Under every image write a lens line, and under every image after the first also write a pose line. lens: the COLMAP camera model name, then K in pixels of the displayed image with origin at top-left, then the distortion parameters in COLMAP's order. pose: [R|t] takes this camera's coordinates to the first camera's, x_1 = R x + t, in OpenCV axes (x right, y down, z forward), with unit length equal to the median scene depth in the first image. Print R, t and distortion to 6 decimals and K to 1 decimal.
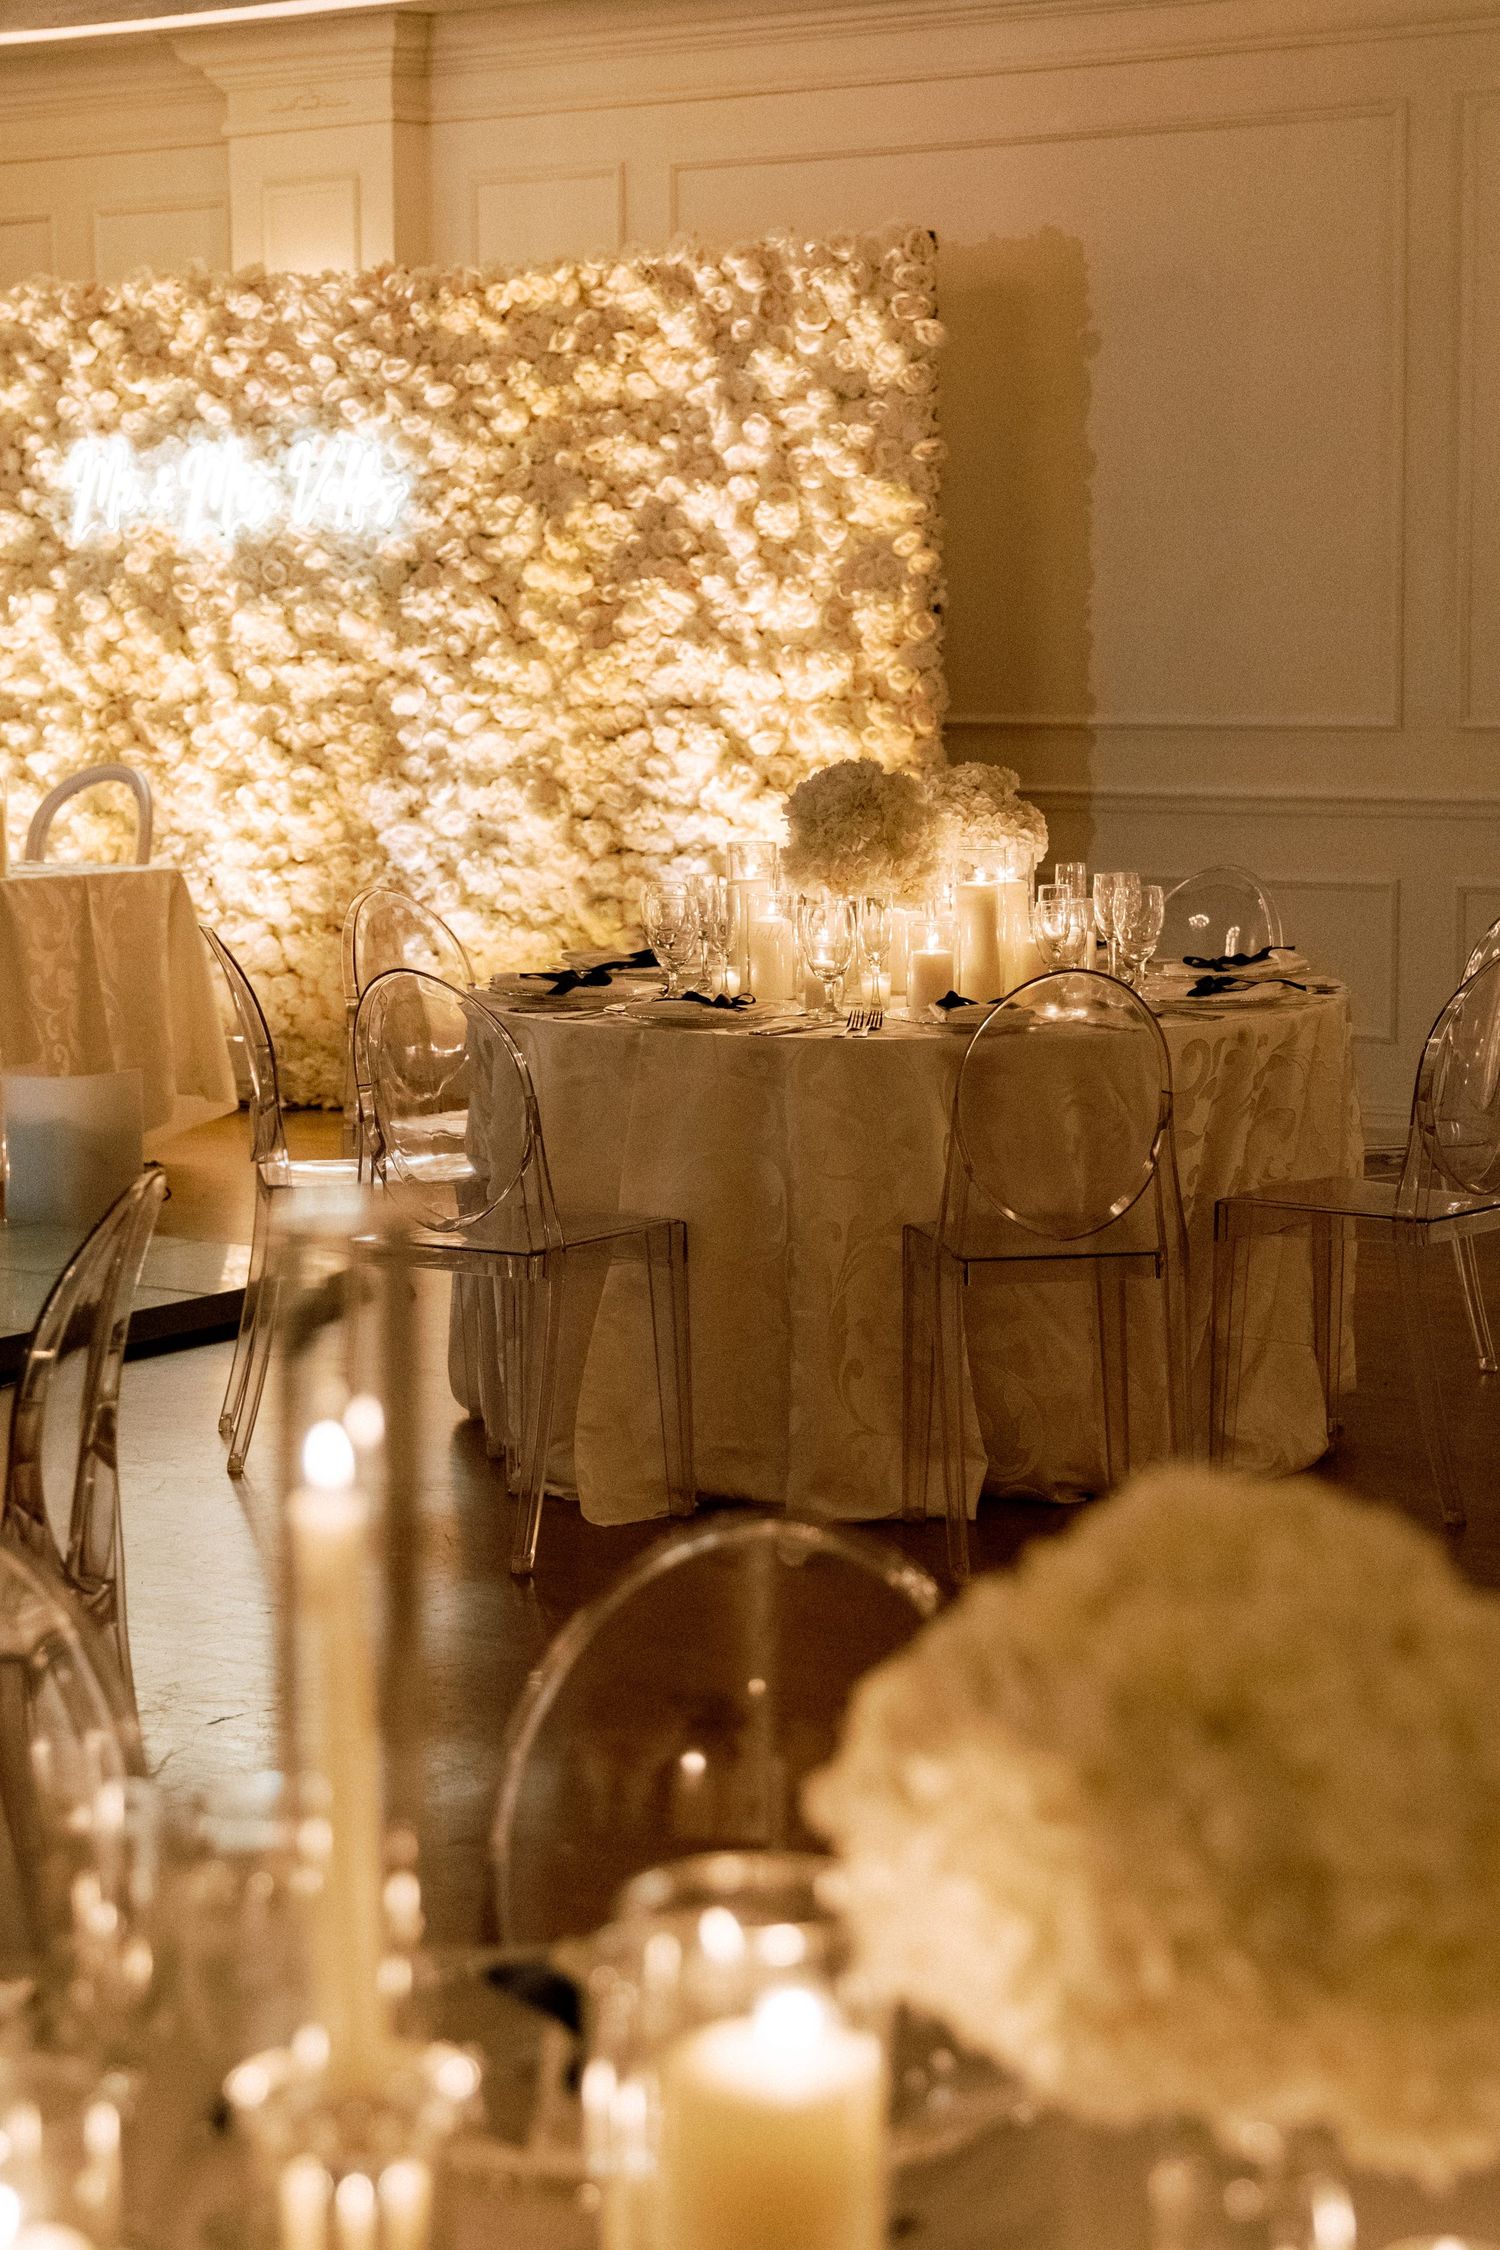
lens RADIAL K [[4299.1, 0, 750.0], [0, 4299.1, 1125.0], [0, 0, 1]] dist [0.009971, 0.055408]
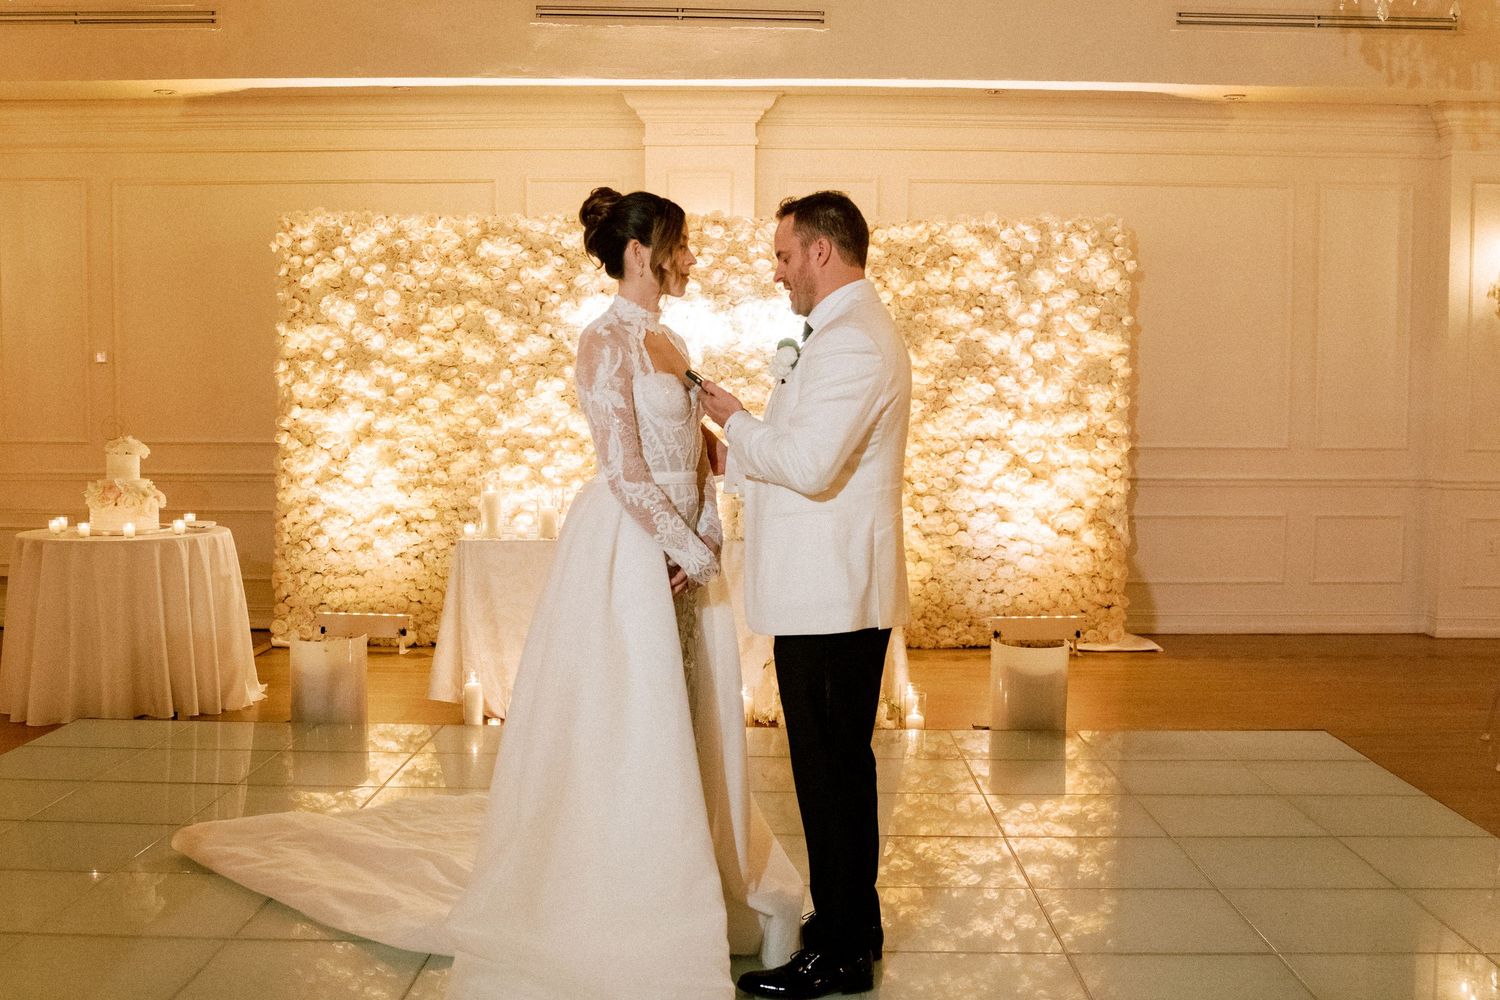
lens RADIAL K [[1562.9, 0, 750.0], [0, 1562.9, 500.0], [0, 0, 1]] dist [-0.119206, 0.092449]
pose [[0.819508, -0.028192, 0.572374, -0.517741], [0.059143, 0.997617, -0.035542, -0.047433], [-0.570008, 0.062979, 0.819222, 0.444348]]
